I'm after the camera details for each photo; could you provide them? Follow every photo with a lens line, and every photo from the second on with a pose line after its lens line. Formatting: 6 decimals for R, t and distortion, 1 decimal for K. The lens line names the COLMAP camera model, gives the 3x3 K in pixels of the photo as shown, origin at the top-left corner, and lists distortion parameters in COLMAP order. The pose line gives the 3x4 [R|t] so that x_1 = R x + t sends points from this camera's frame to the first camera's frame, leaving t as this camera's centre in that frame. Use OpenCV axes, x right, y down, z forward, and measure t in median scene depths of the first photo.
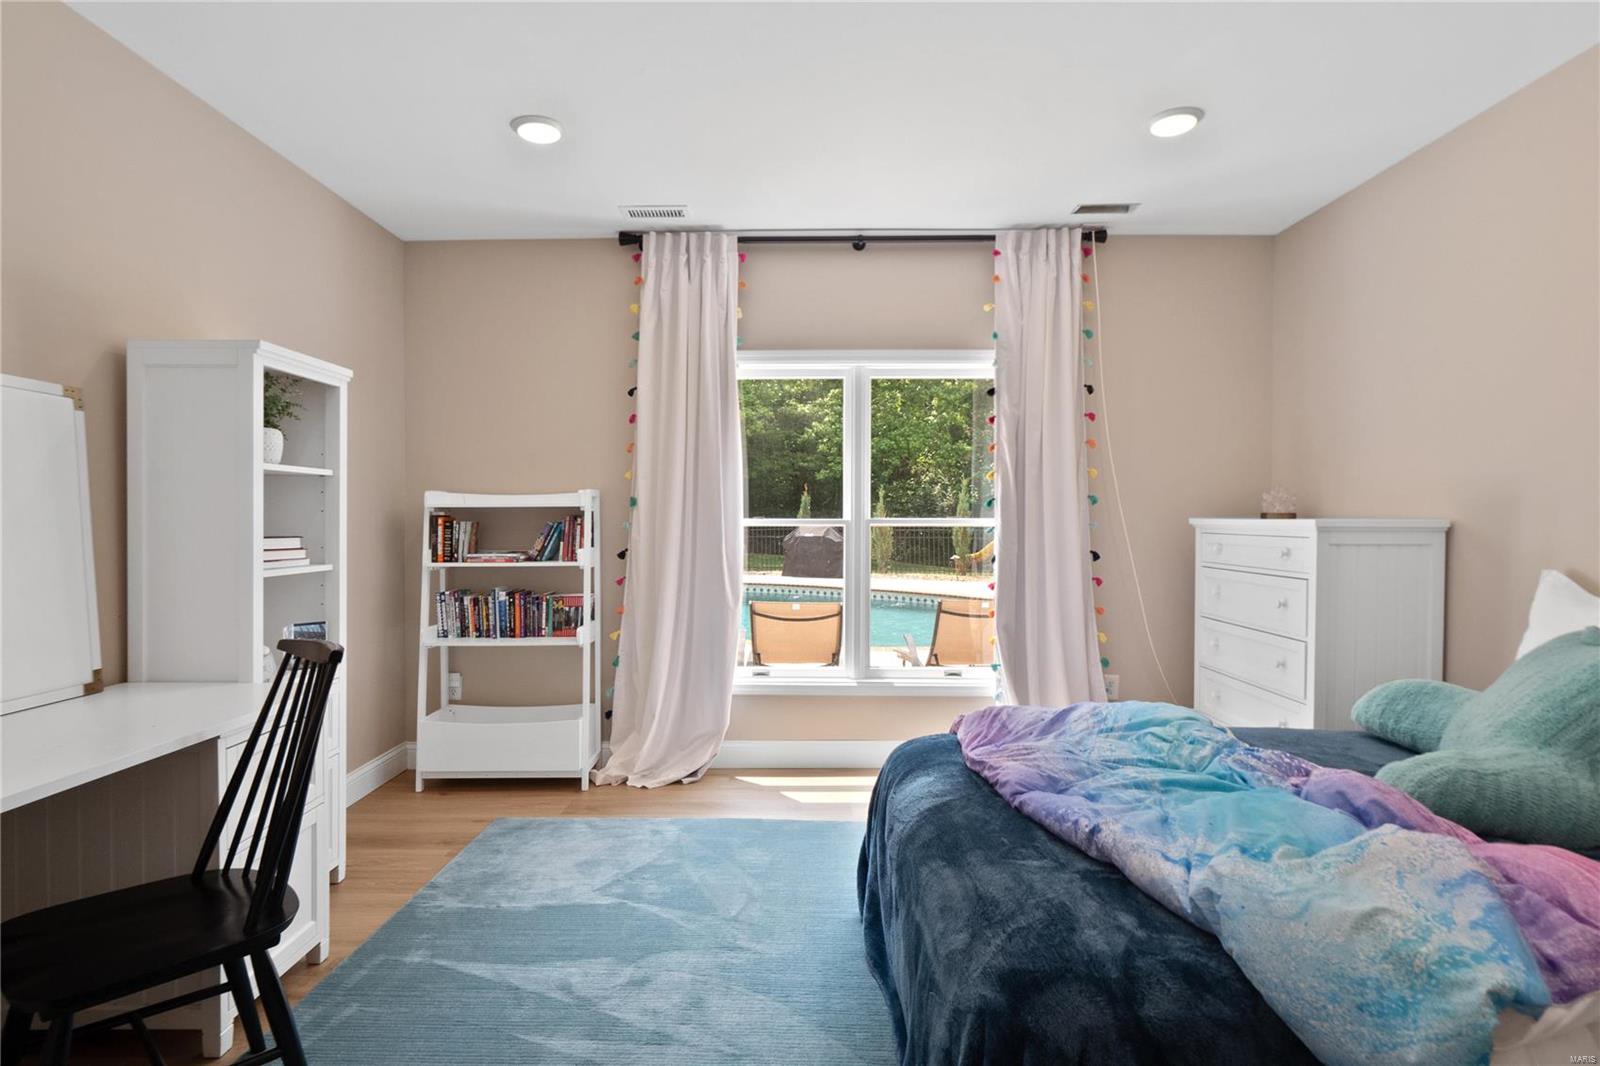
lens RADIAL K [[845.2, 0, 797.1], [0, 845.2, 539.9], [0, 0, 1]] dist [-0.011480, -0.003469]
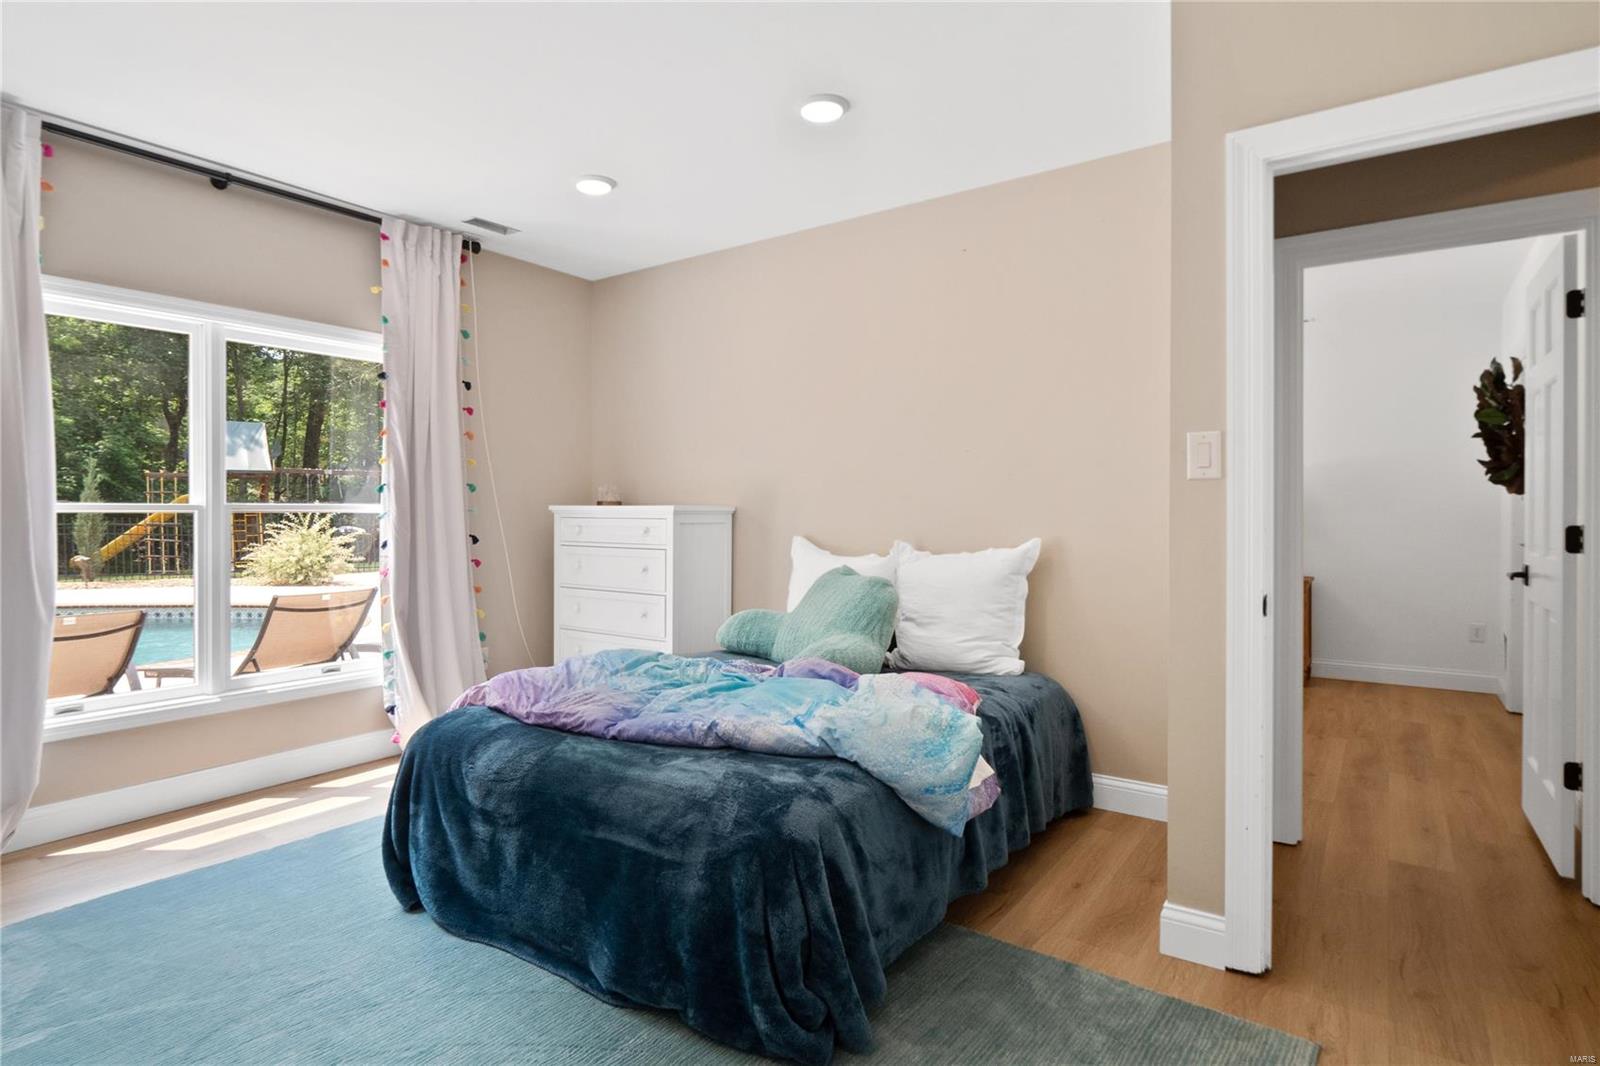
lens RADIAL K [[845.2, 0, 797.3], [0, 845.2, 523.3], [0, 0, 1]] dist [-0.011480, -0.003469]
pose [[0.548267, -0.010770, 0.836234, -0.330214], [0.022056, 0.999755, -0.001584, 0.009291], [-0.836013, 0.019312, 0.548370, 0.056415]]
